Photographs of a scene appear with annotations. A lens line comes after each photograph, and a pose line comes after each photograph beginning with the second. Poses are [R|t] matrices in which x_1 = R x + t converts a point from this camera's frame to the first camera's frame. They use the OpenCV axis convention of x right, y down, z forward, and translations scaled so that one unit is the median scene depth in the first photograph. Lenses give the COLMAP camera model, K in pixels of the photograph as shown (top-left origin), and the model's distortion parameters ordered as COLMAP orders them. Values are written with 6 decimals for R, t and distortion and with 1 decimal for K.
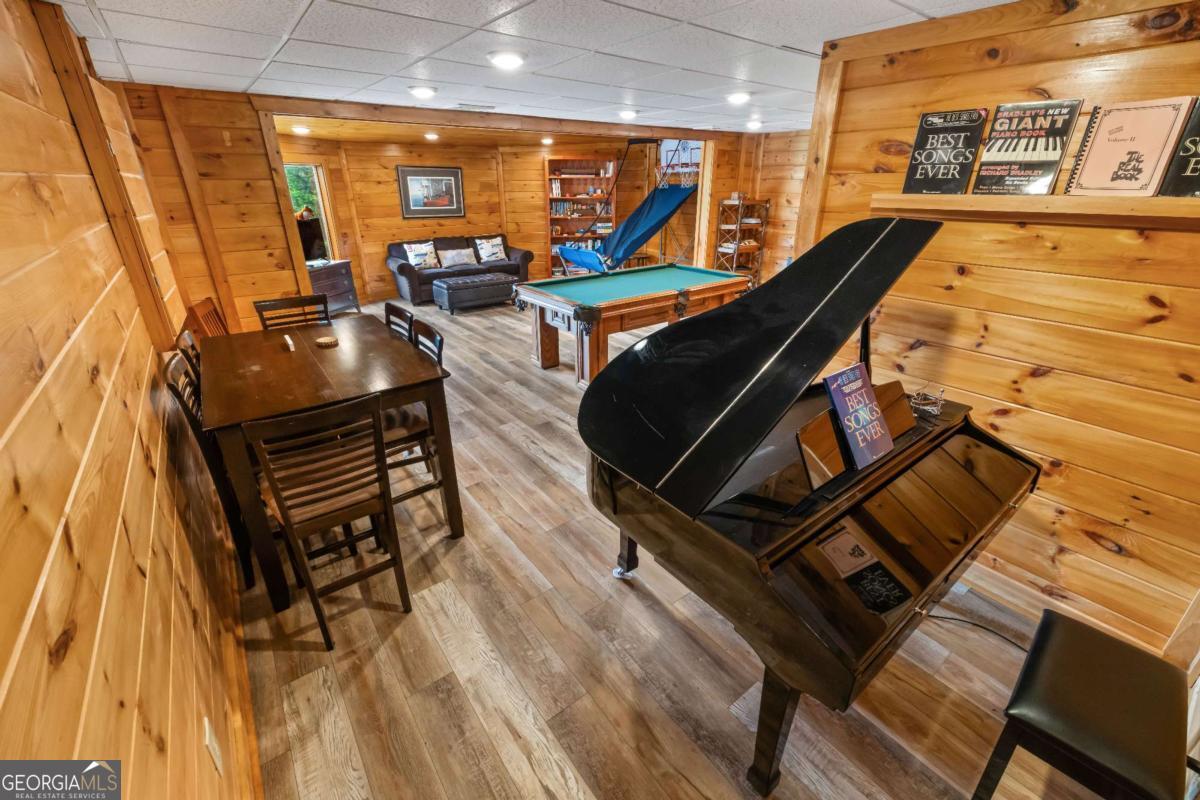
lens RADIAL K [[506.2, 0, 597.4], [0, 506.2, 394.5], [0, 0, 1]] dist [-0.003046, 0.000983]
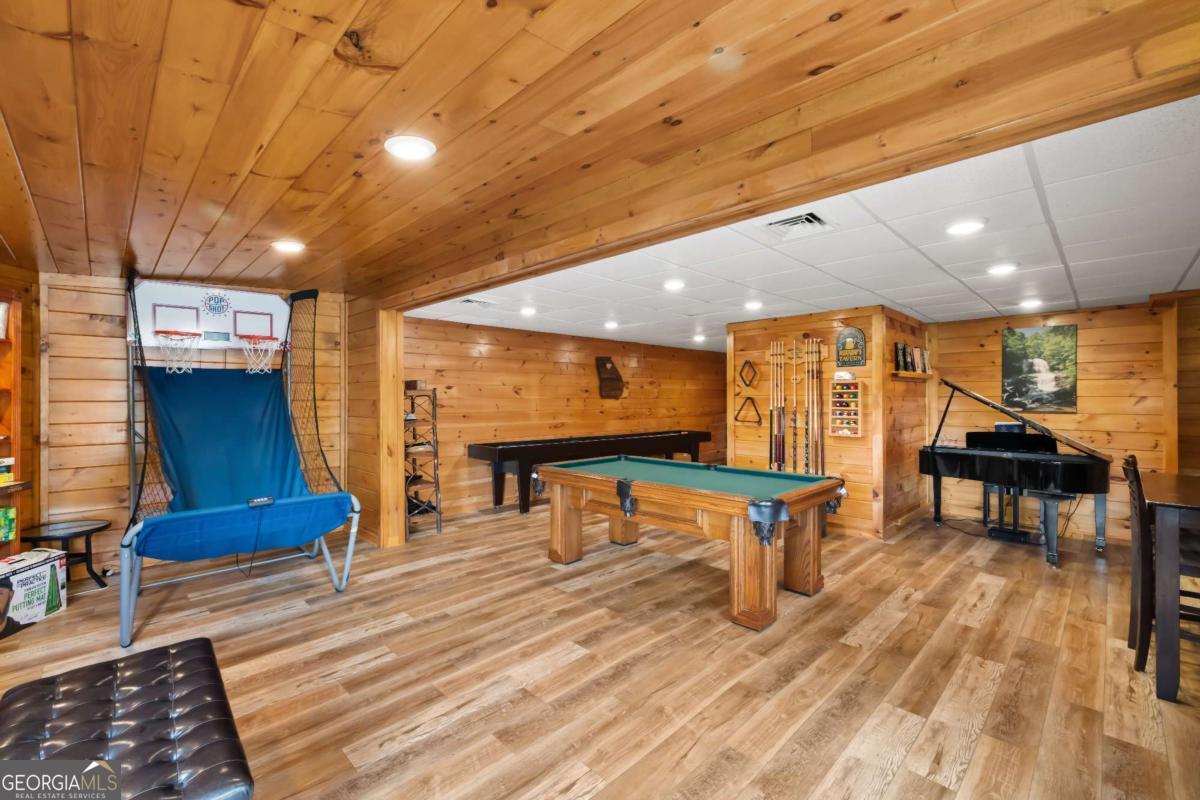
lens RADIAL K [[506.2, 0, 598.7], [0, 506.2, 395.9], [0, 0, 1]] dist [-0.003046, 0.000983]
pose [[-0.134622, 0.001407, 0.990896, -0.440829], [0.386256, 0.920971, 0.051169, -0.267059], [-0.912515, 0.389629, -0.124527, 0.731394]]
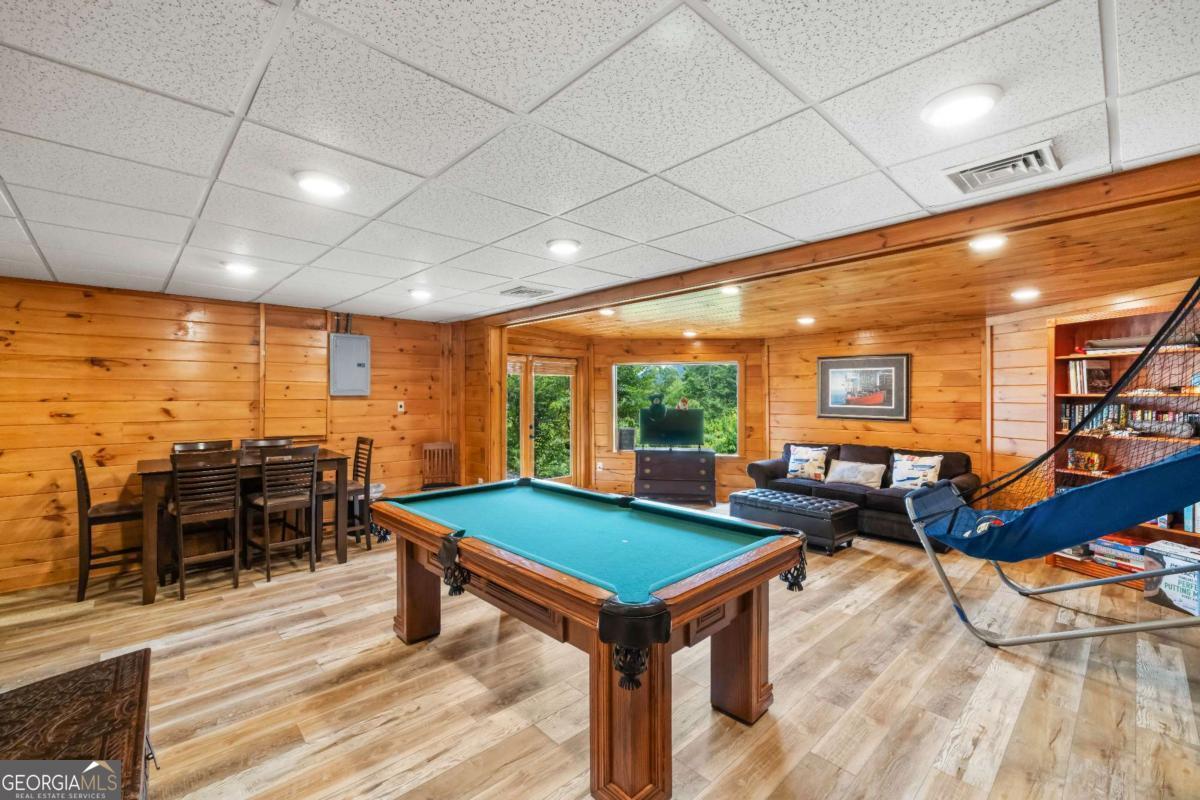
lens RADIAL K [[506.2, 0, 595.8], [0, 506.2, 396.3], [0, 0, 1]] dist [-0.003046, 0.000983]
pose [[0.101638, 0.001996, -0.994819, 0.390993], [-0.387762, 0.920985, -0.037769, -0.211893], [0.916139, 0.389592, 0.094381, 0.588935]]
